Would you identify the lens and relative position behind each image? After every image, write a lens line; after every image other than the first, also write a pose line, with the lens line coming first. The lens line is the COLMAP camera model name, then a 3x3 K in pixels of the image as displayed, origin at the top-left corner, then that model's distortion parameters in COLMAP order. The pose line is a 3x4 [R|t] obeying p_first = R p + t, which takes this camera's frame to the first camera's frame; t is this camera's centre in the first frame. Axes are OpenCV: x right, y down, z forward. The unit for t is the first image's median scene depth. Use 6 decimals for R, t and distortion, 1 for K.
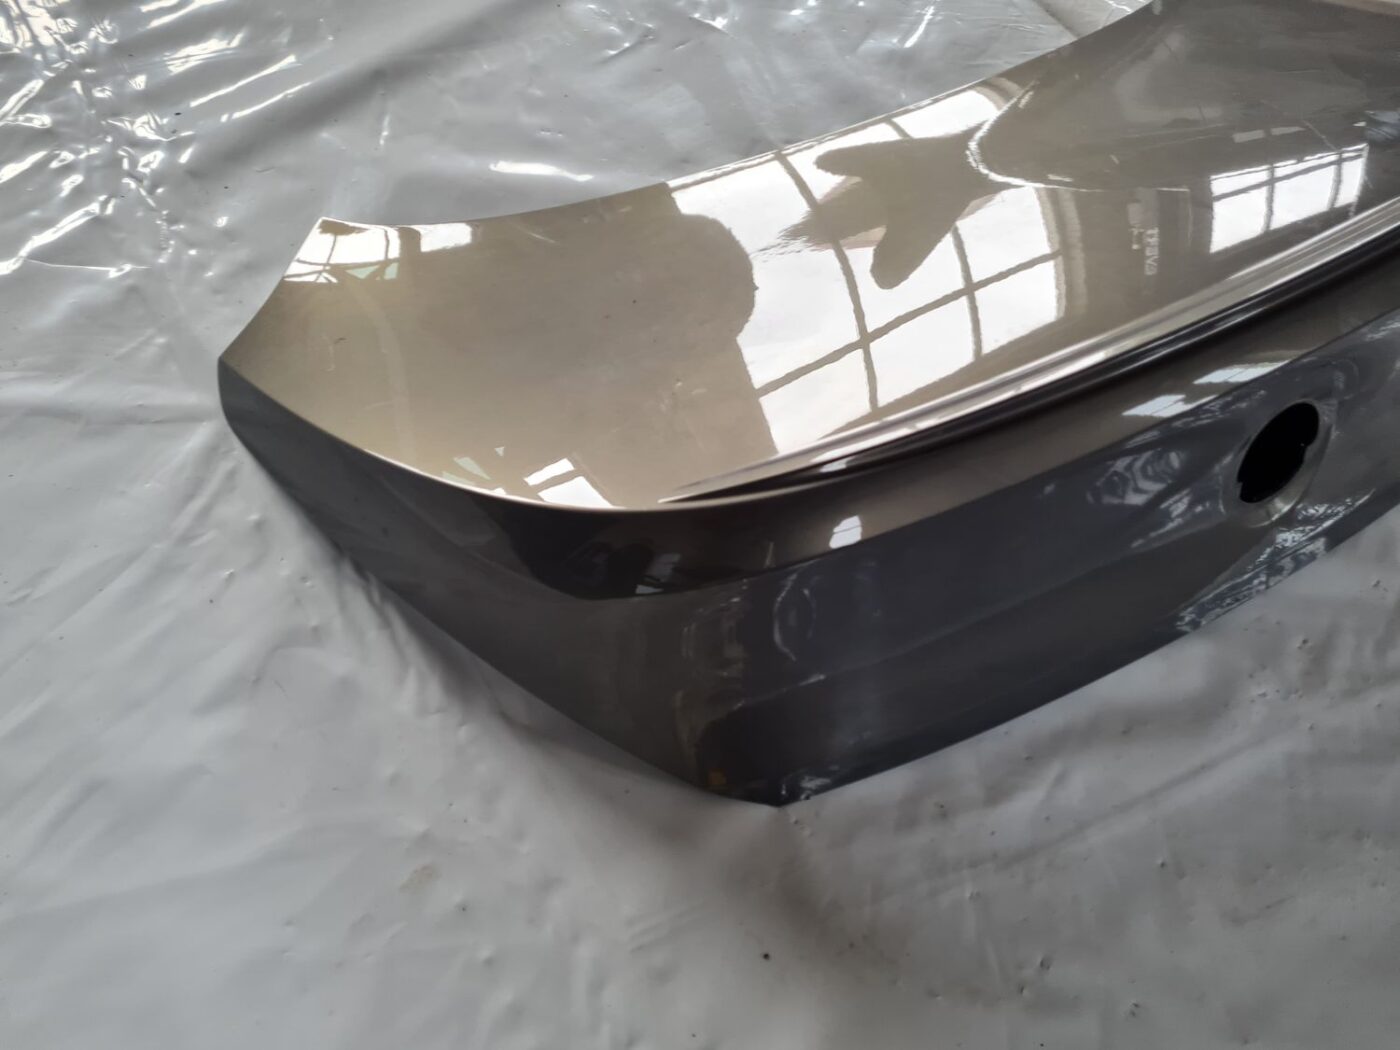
lens RADIAL K [[1036.2, 0, 700.0], [0, 1036.2, 525.0], [0, 0, 1]] dist [0.056345, -0.040232]
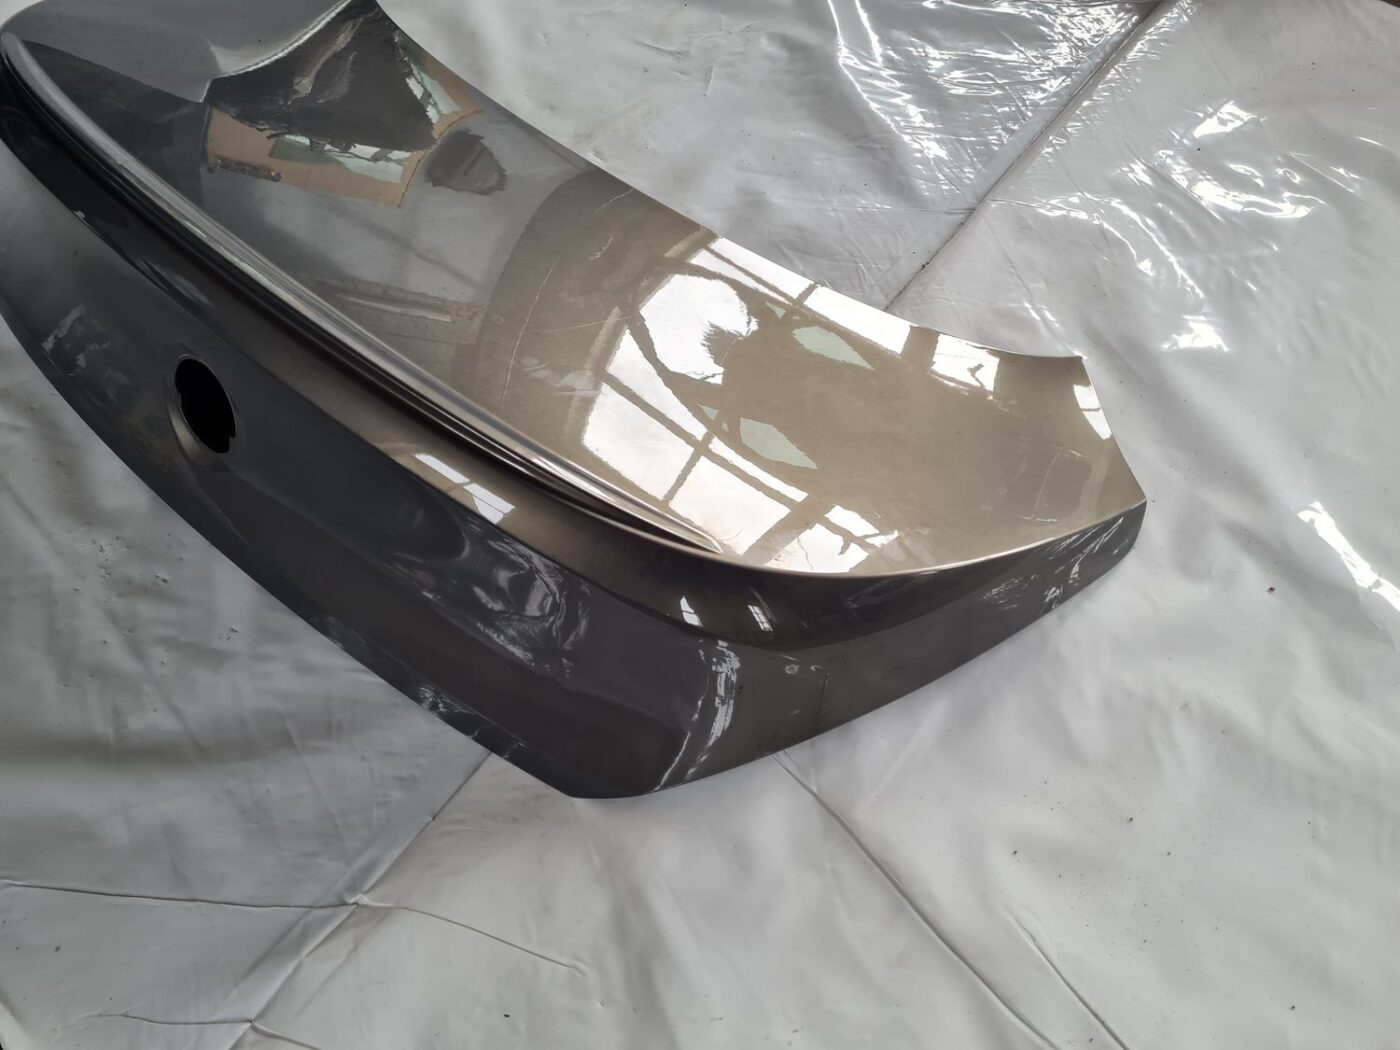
lens RADIAL K [[1036.2, 0, 700.0], [0, 1036.2, 525.0], [0, 0, 1]] dist [0.056345, -0.040232]
pose [[0.341757, 0.763030, -0.548624, 1.359338], [-0.813337, 0.532613, 0.234106, -0.650797], [0.470834, 0.366209, 0.802625, 0.368355]]
